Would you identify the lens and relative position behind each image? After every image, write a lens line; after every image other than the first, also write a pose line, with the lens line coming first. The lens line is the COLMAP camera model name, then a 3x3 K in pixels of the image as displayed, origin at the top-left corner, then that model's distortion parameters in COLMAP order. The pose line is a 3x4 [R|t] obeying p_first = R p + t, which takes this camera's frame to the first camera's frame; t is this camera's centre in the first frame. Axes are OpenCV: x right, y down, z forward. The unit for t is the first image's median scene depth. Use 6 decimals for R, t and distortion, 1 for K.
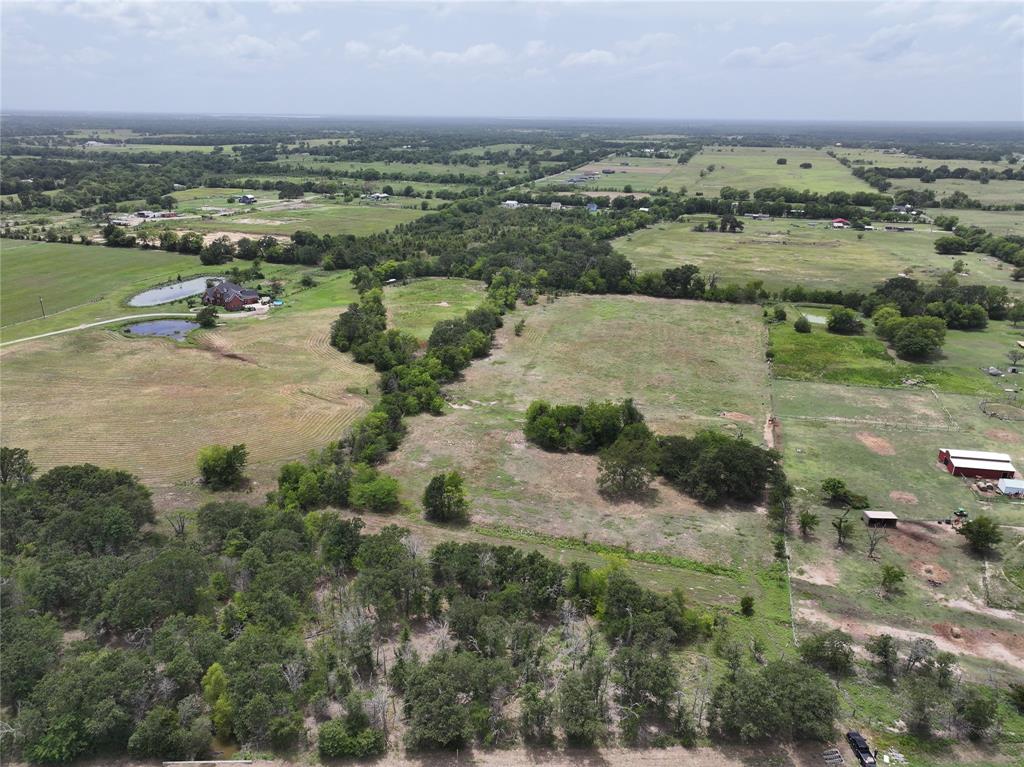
lens RADIAL K [[724.2, 0, 513.4], [0, 724.2, 381.8], [0, 0, 1]] dist [-0.001358, 0.017114]
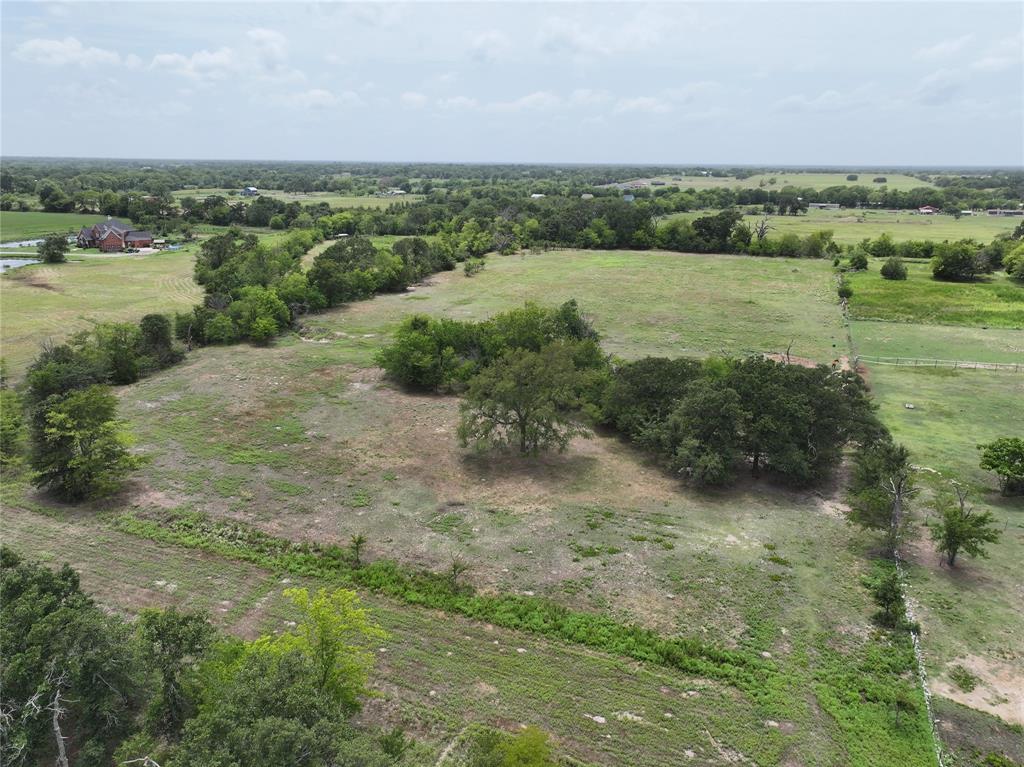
lens RADIAL K [[739.1, 0, 513.3], [0, 739.1, 324.4], [0, 0, 1]] dist [-0.004047, 0.018284]
pose [[0.996395, 0.016492, -0.083223, 0.168576], [-0.027779, 0.990272, -0.136346, 0.118464], [0.080164, 0.138166, 0.987159, 0.481288]]
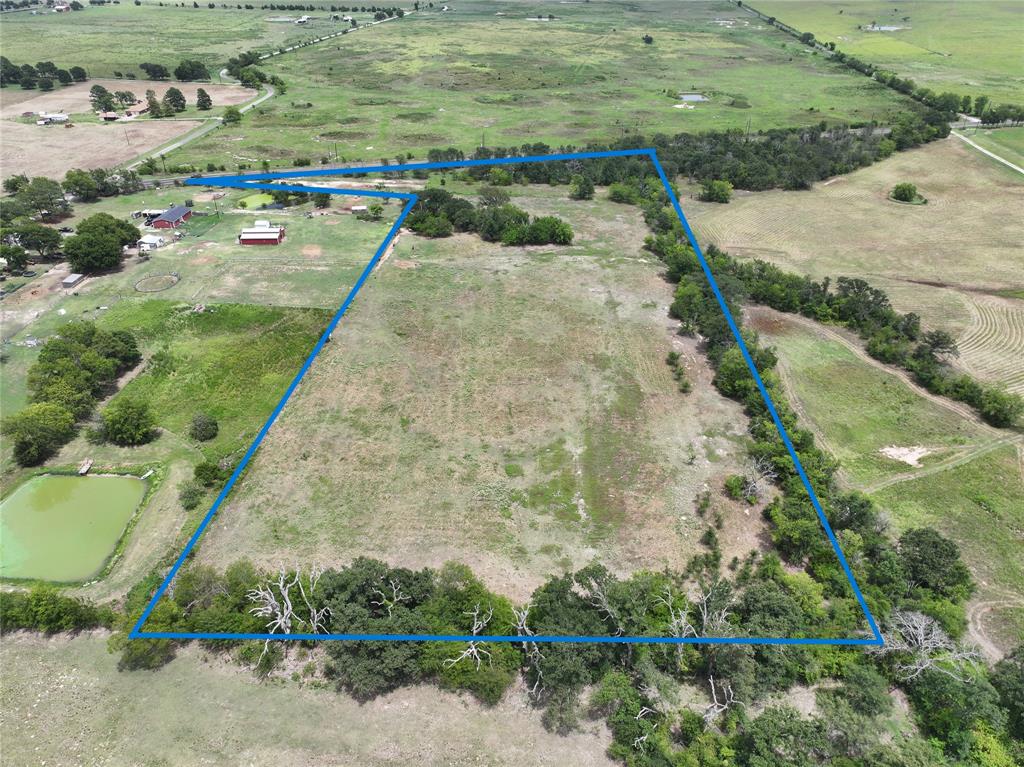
lens RADIAL K [[724.2, 0, 513.4], [0, 724.2, 381.8], [0, 0, 1]] dist [-0.001358, 0.017114]
pose [[-0.978458, 0.101557, -0.179741, 0.418113], [-0.079212, 0.619320, 0.781133, -0.871135], [0.190647, 0.778543, -0.597934, 2.142112]]
